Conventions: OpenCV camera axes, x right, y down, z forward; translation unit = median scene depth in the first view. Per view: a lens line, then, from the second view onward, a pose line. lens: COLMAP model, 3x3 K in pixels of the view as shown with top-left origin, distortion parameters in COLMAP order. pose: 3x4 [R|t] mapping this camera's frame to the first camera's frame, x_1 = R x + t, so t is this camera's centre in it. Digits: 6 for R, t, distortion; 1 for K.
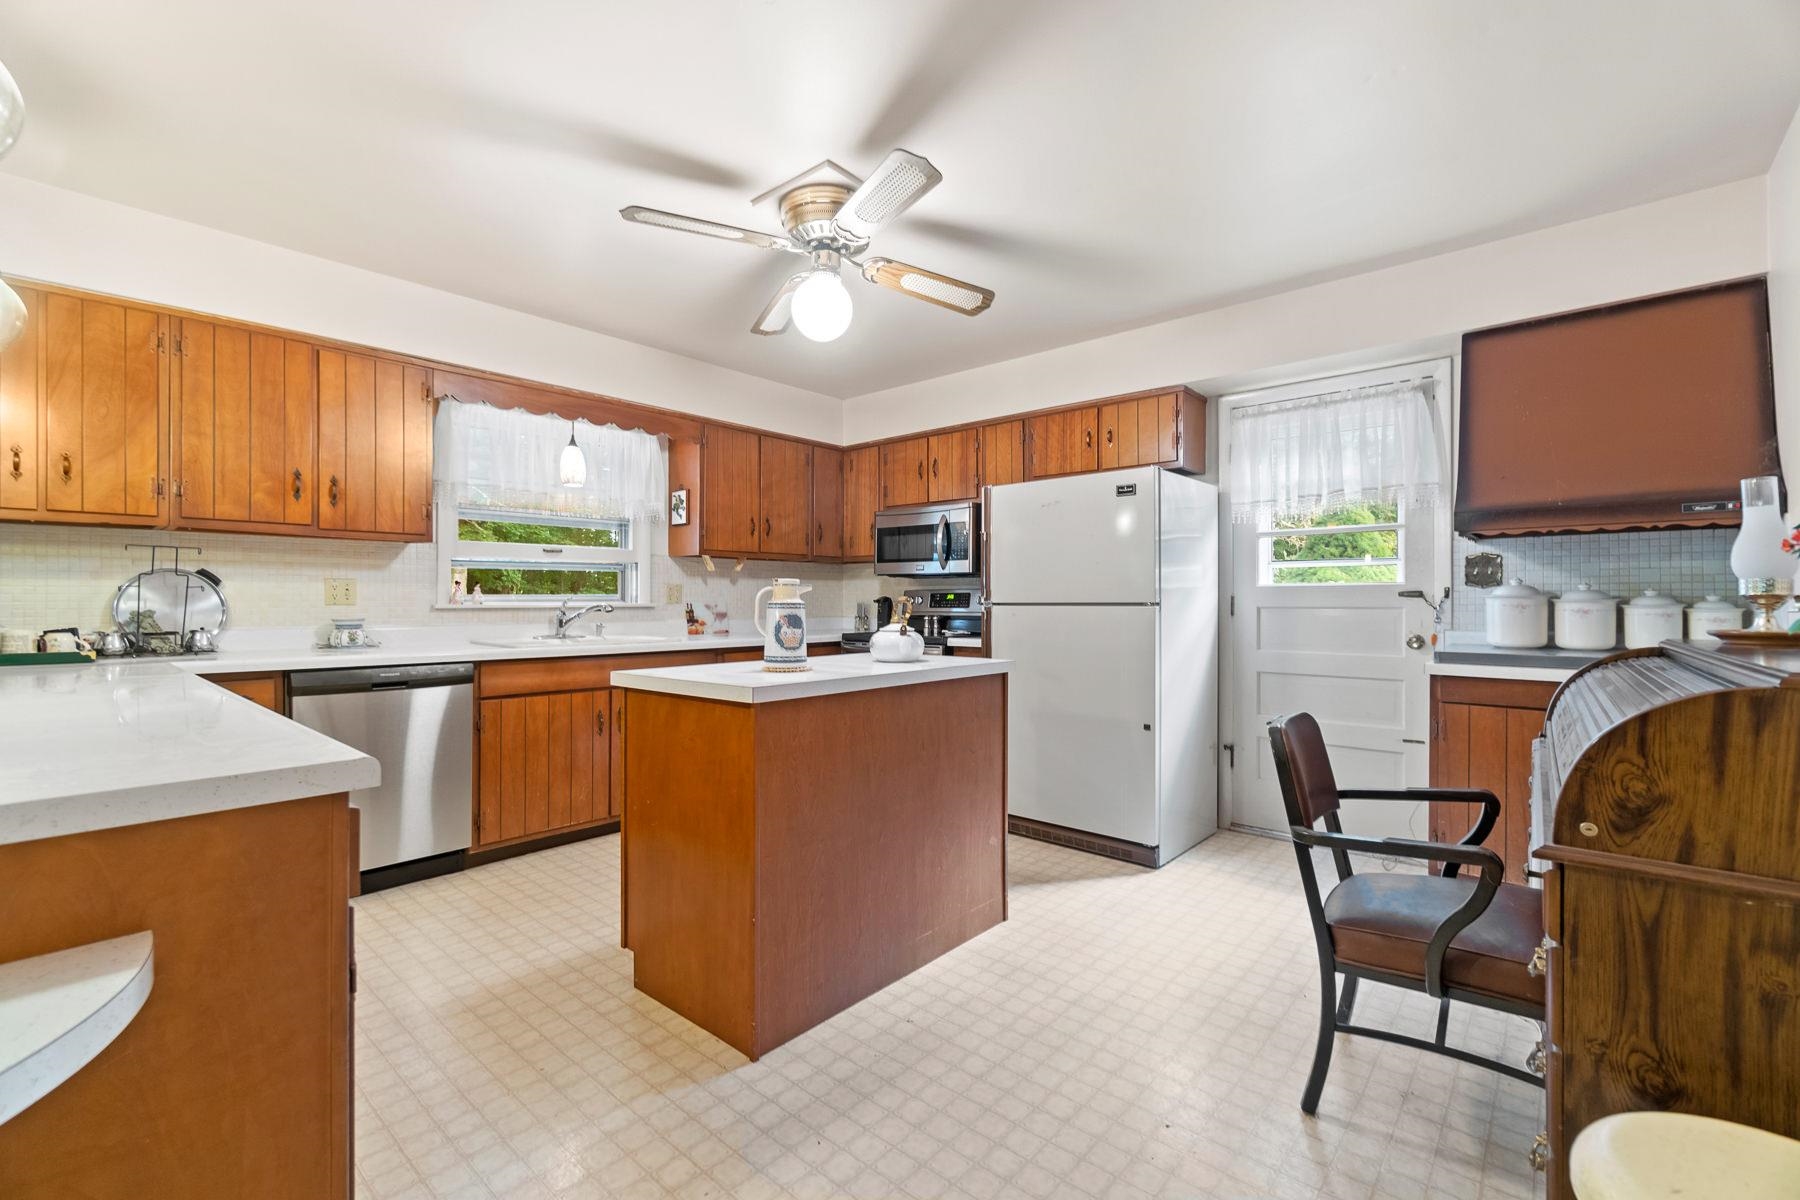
lens RADIAL K [[775.1, 0, 883.3], [0, 775.1, 604.8], [0, 0, 1]] dist [-0.006069, 0.002687]
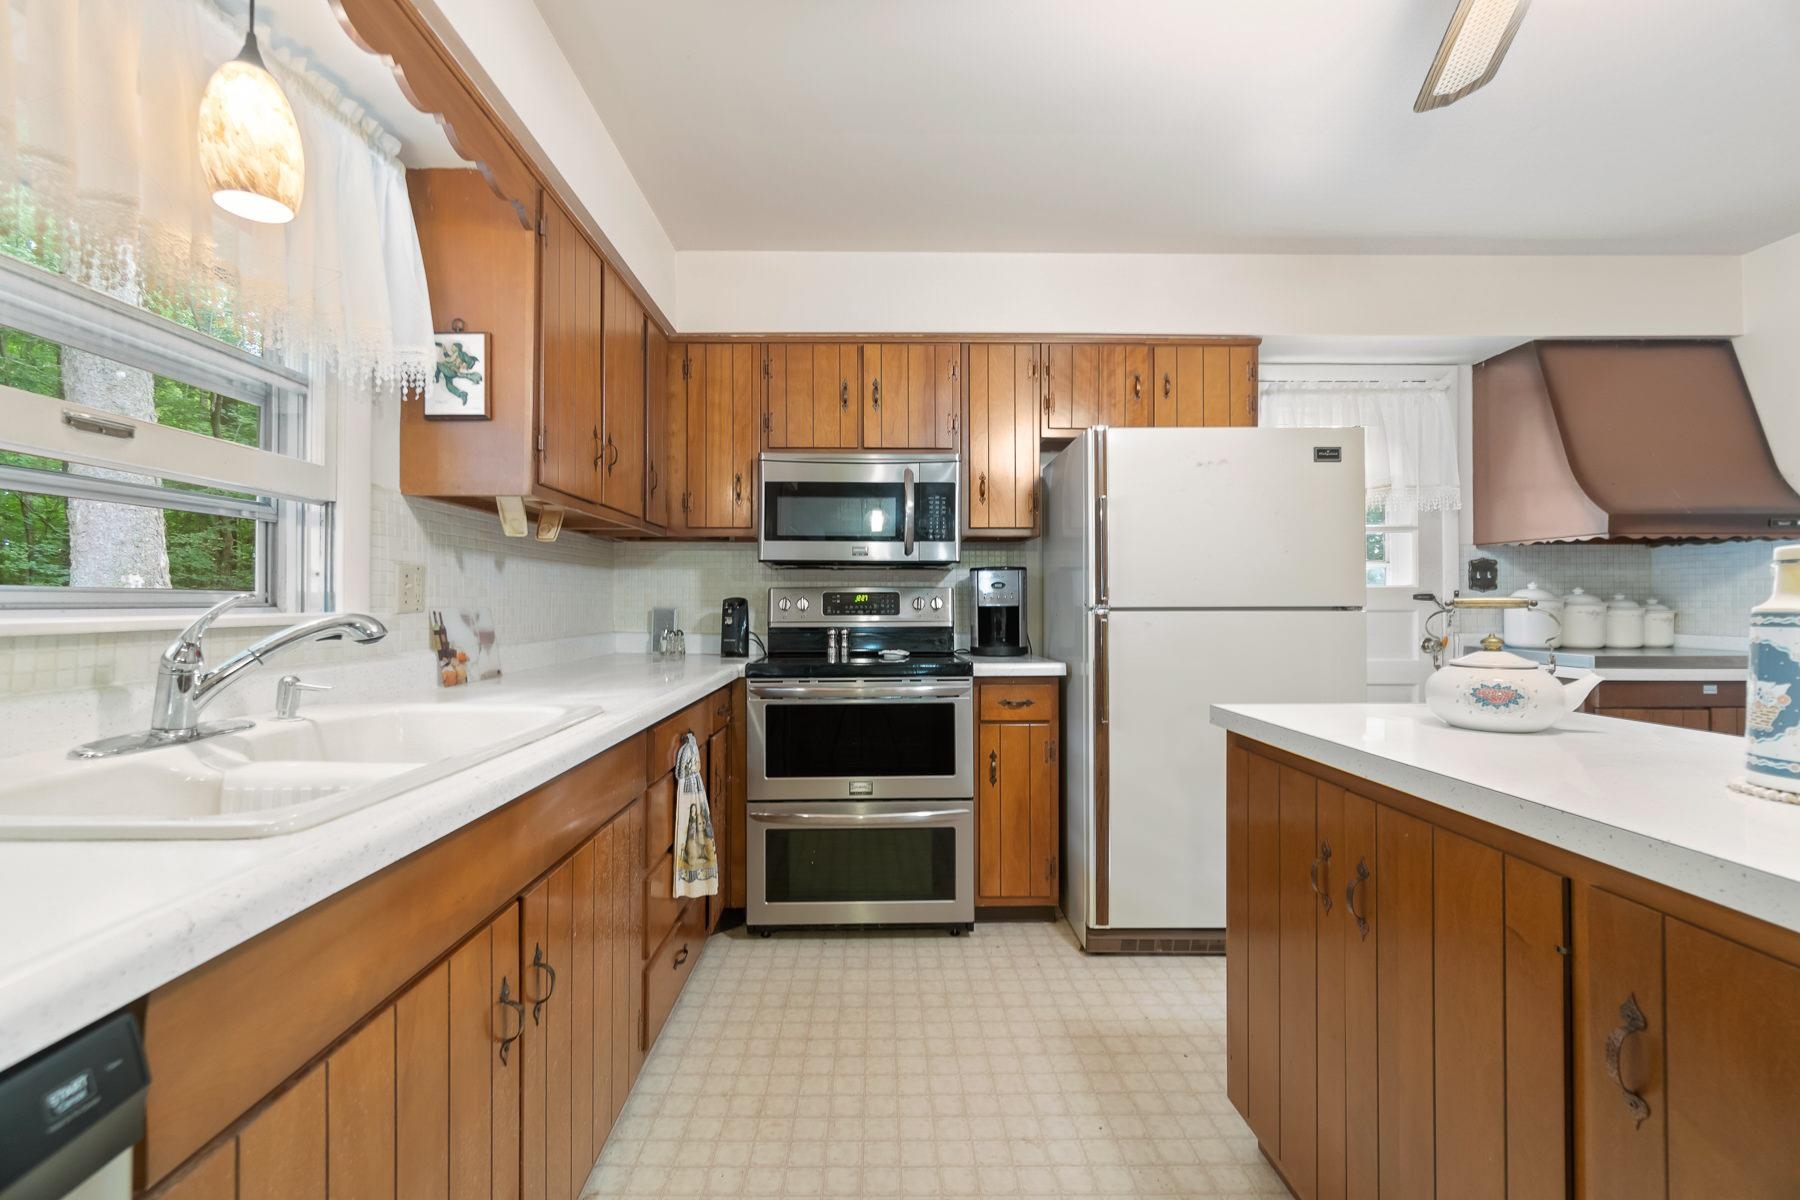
lens RADIAL K [[775.1, 0, 884.3], [0, 775.1, 600.2], [0, 0, 1]] dist [-0.006069, 0.002687]
pose [[0.736133, 0.001856, 0.676834, -0.495580], [0.004526, 0.999960, -0.007665, -0.005203], [-0.676821, 0.008705, 0.736096, 0.739718]]
